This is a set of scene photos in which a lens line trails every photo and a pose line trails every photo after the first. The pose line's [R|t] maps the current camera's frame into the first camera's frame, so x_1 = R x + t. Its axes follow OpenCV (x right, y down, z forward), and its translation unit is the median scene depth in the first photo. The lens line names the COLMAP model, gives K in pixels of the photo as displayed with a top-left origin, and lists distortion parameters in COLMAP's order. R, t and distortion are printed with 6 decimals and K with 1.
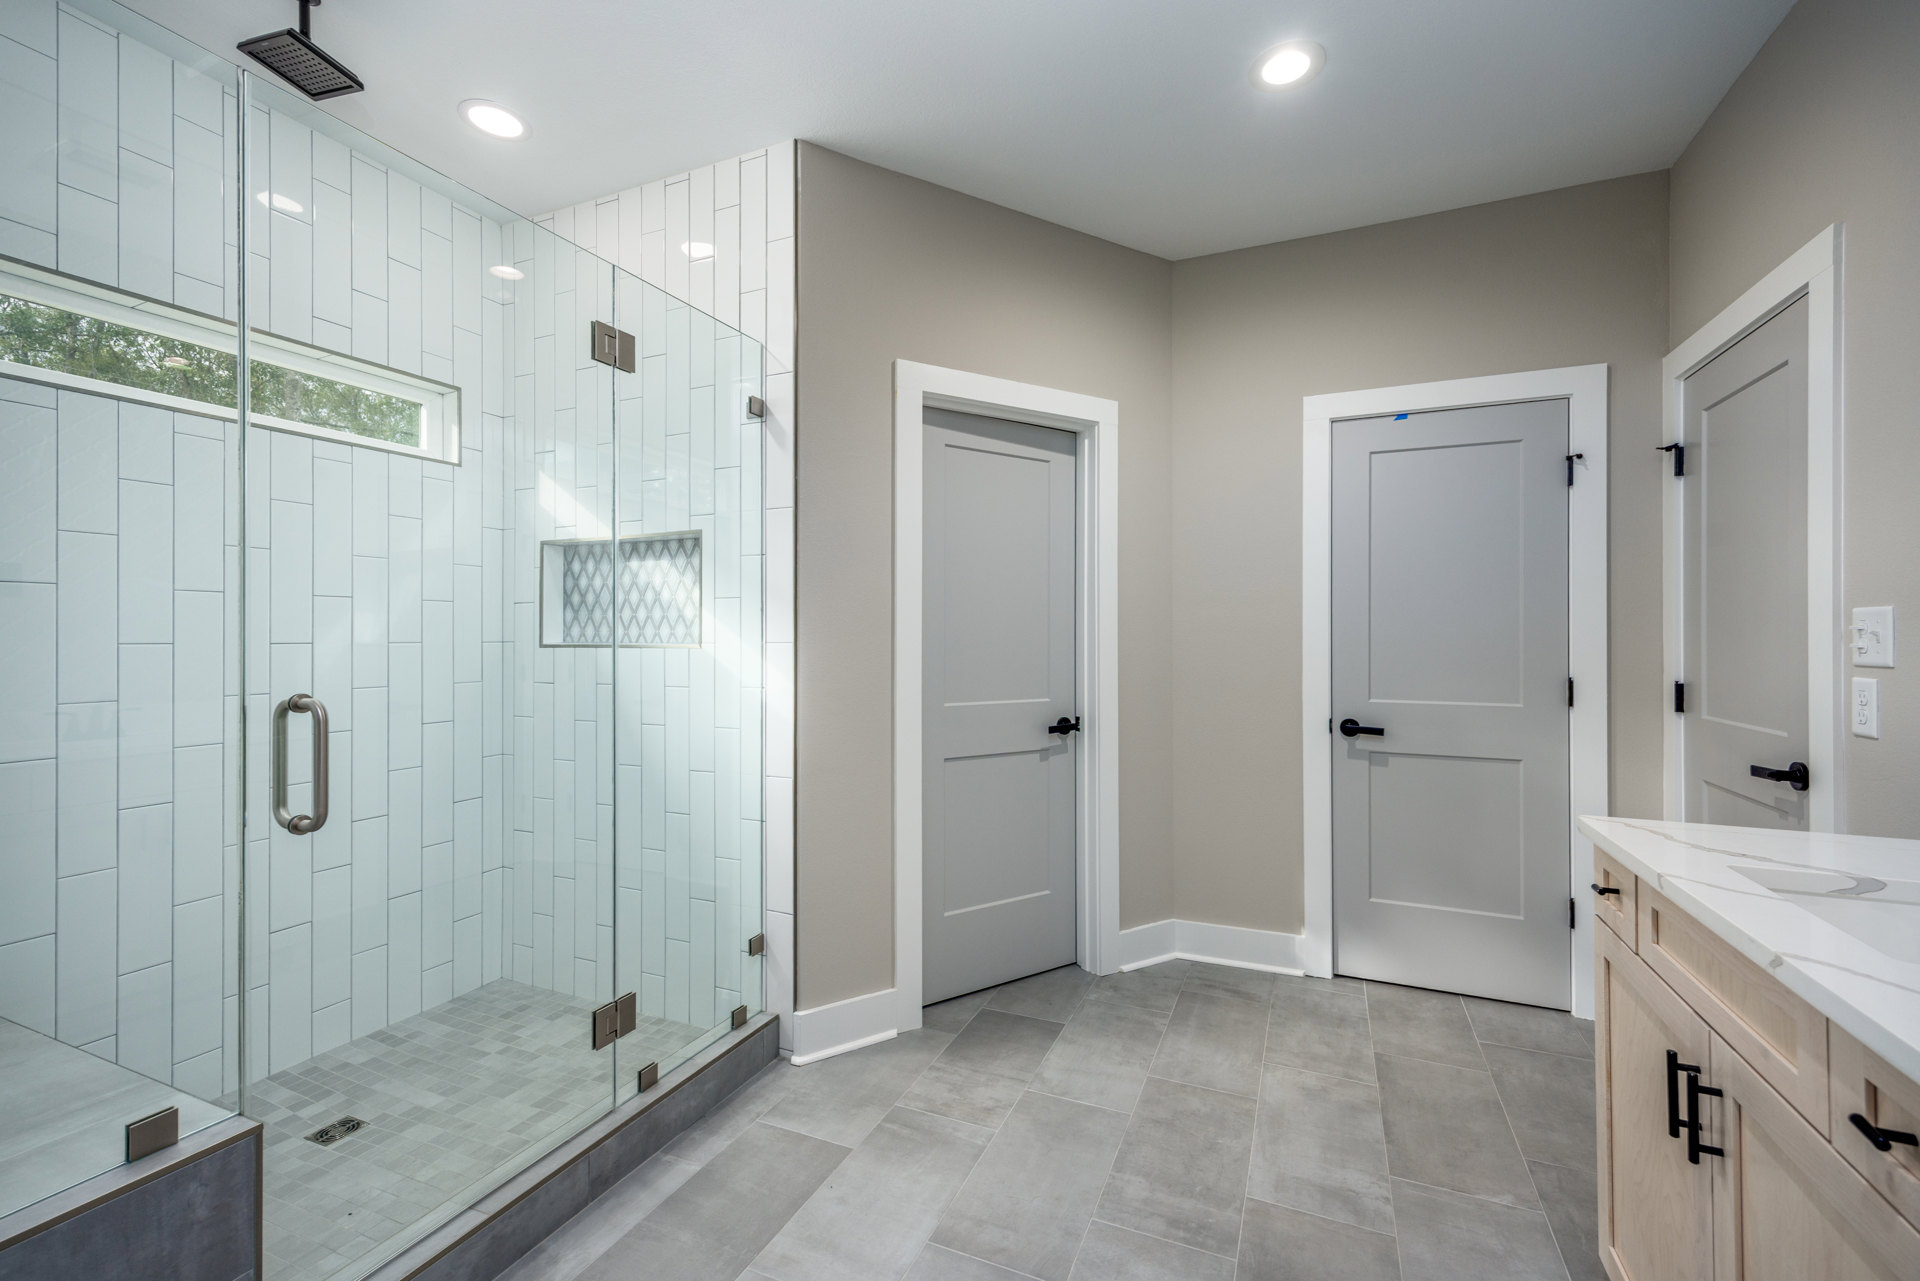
lens RADIAL K [[792.9, 0, 983.6], [0, 792.9, 636.6], [0, 0, 1]] dist [0.020517, 0.000578]
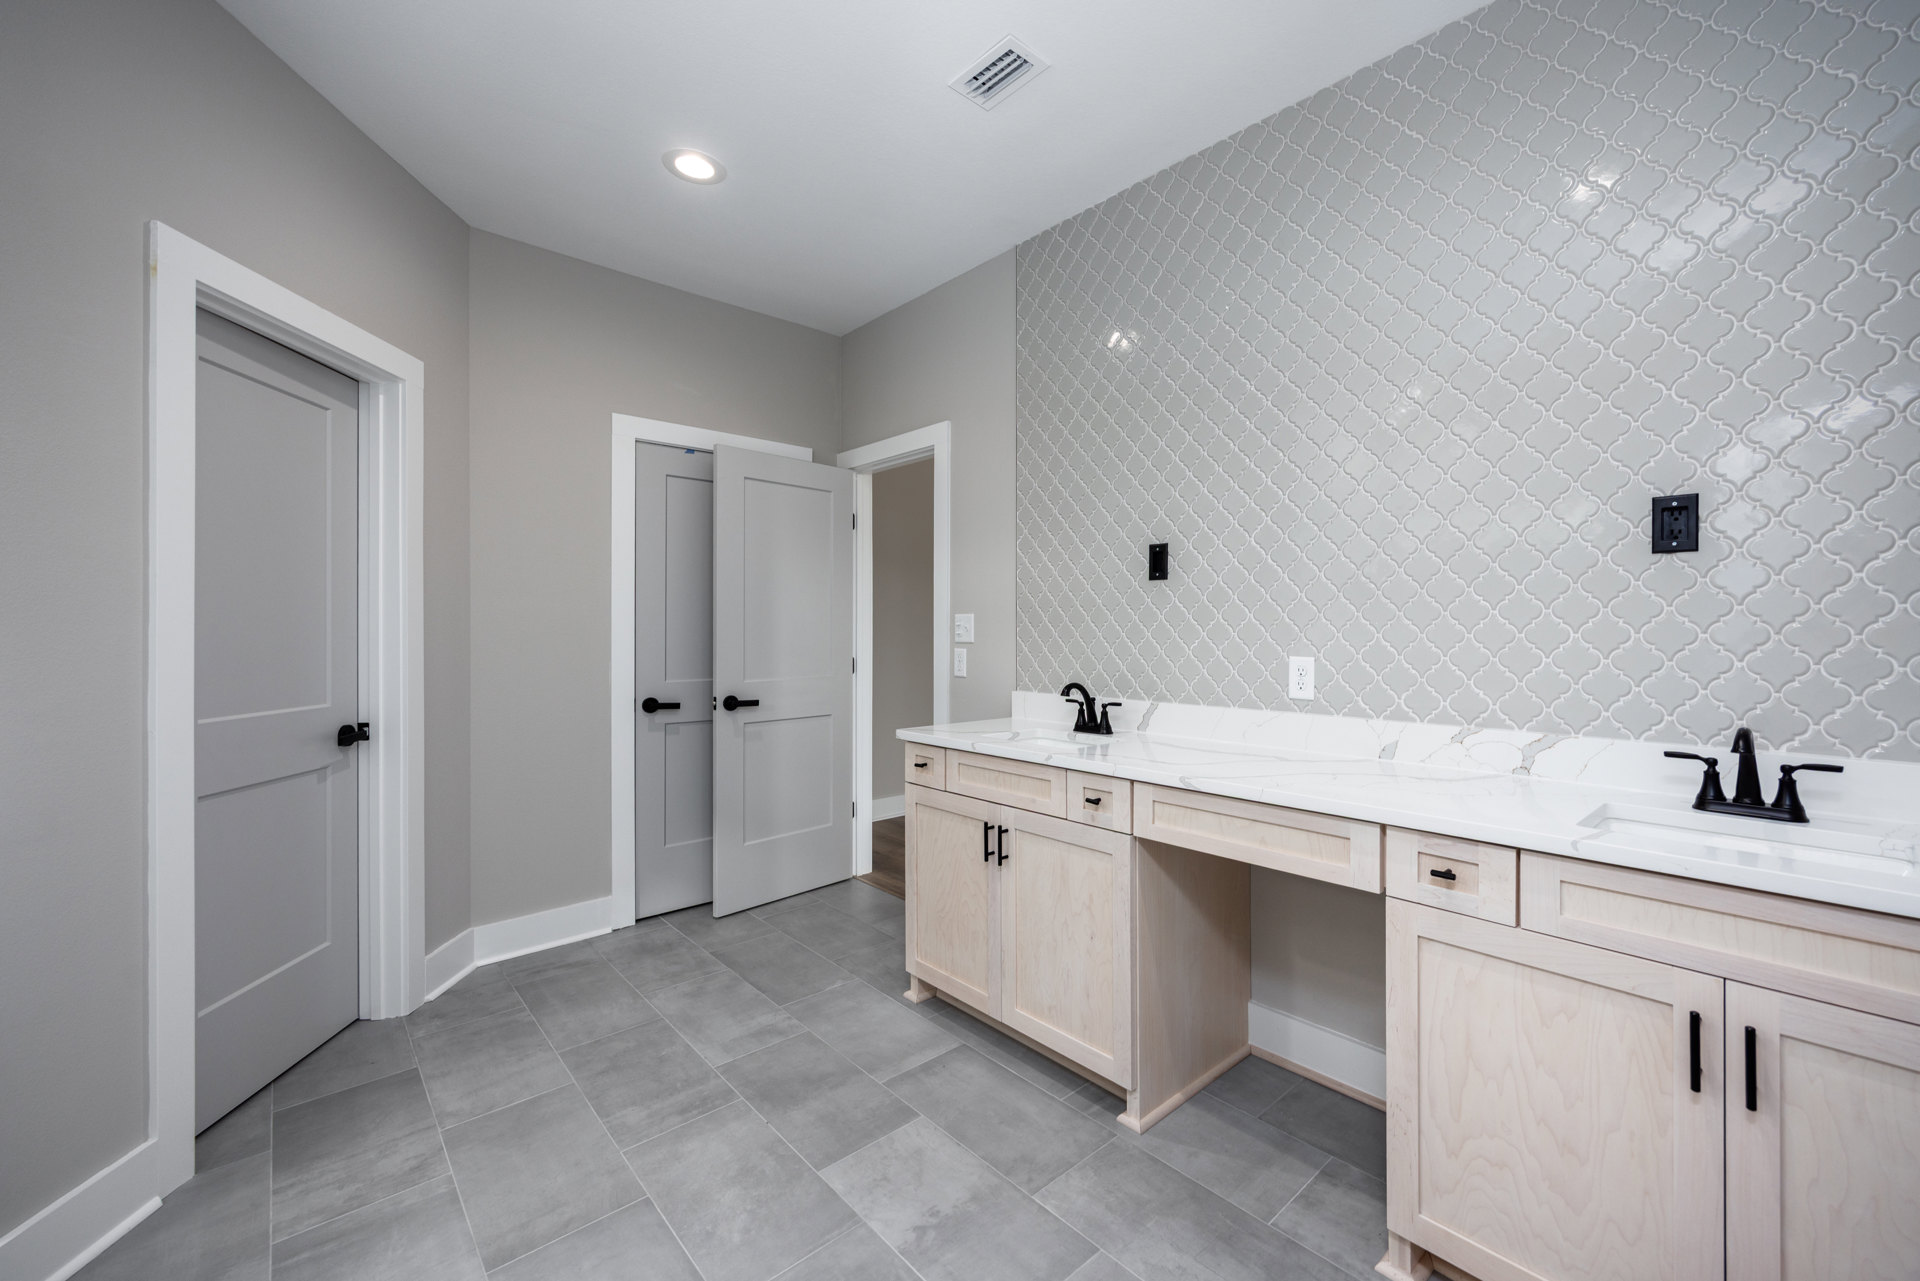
lens RADIAL K [[792.9, 0, 1017.6], [0, 792.9, 624.4], [0, 0, 1]] dist [0.020517, 0.000578]
pose [[0.404385, 0.005547, 0.914572, -0.484125], [-0.003012, 0.999984, -0.004733, -0.001204], [-0.914584, -0.000841, 0.404396, 0.034497]]
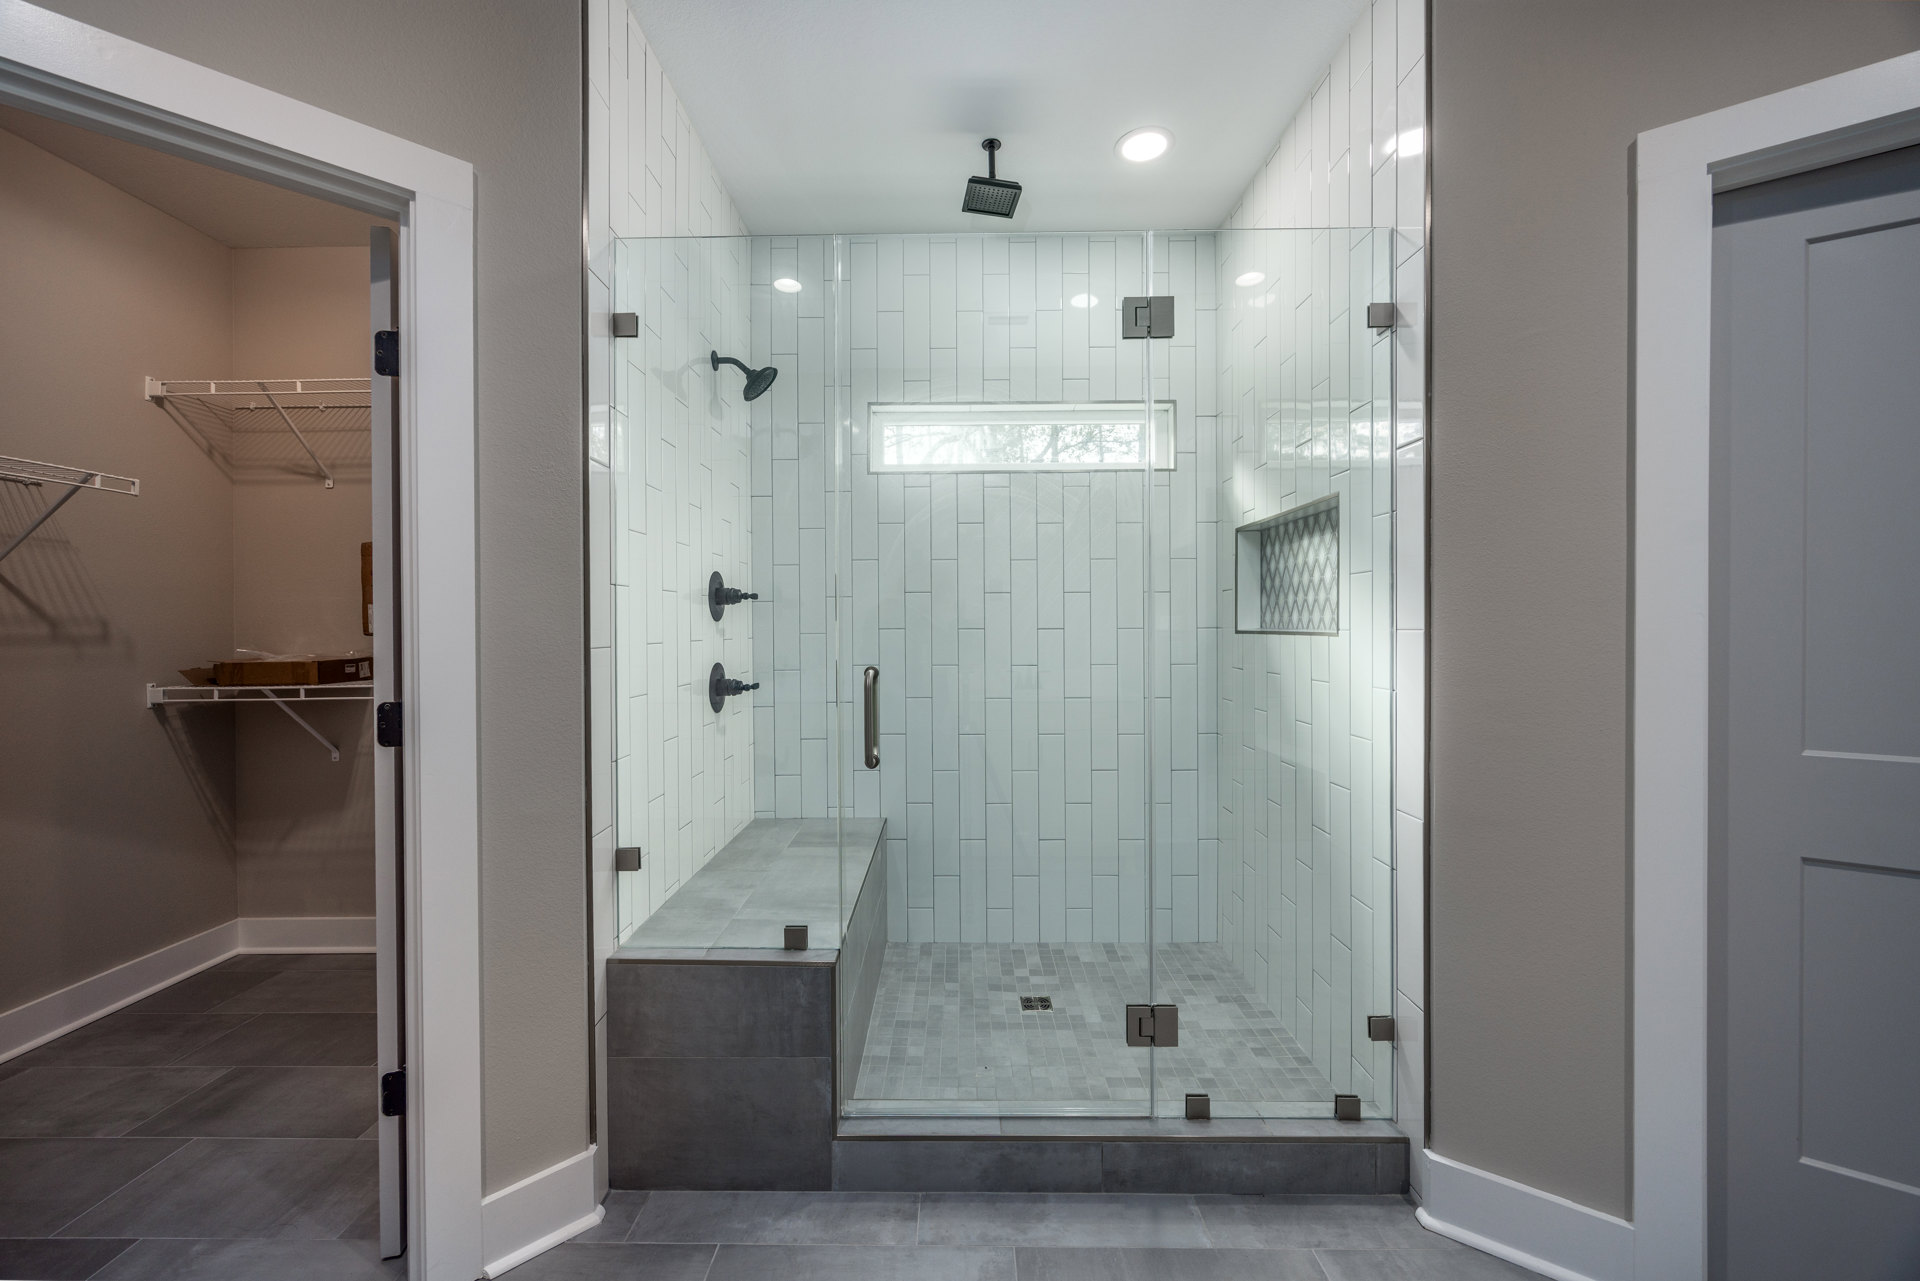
lens RADIAL K [[741.9, 0, 949.8], [0, 741.9, 630.5], [0, 0, 1]] dist [-0.001490, -0.000079]
pose [[0.381341, 0.005126, -0.924420, 0.211023], [0.005548, 0.999954, 0.007833, 0.000406], [0.924418, -0.008115, 0.381295, 0.358309]]
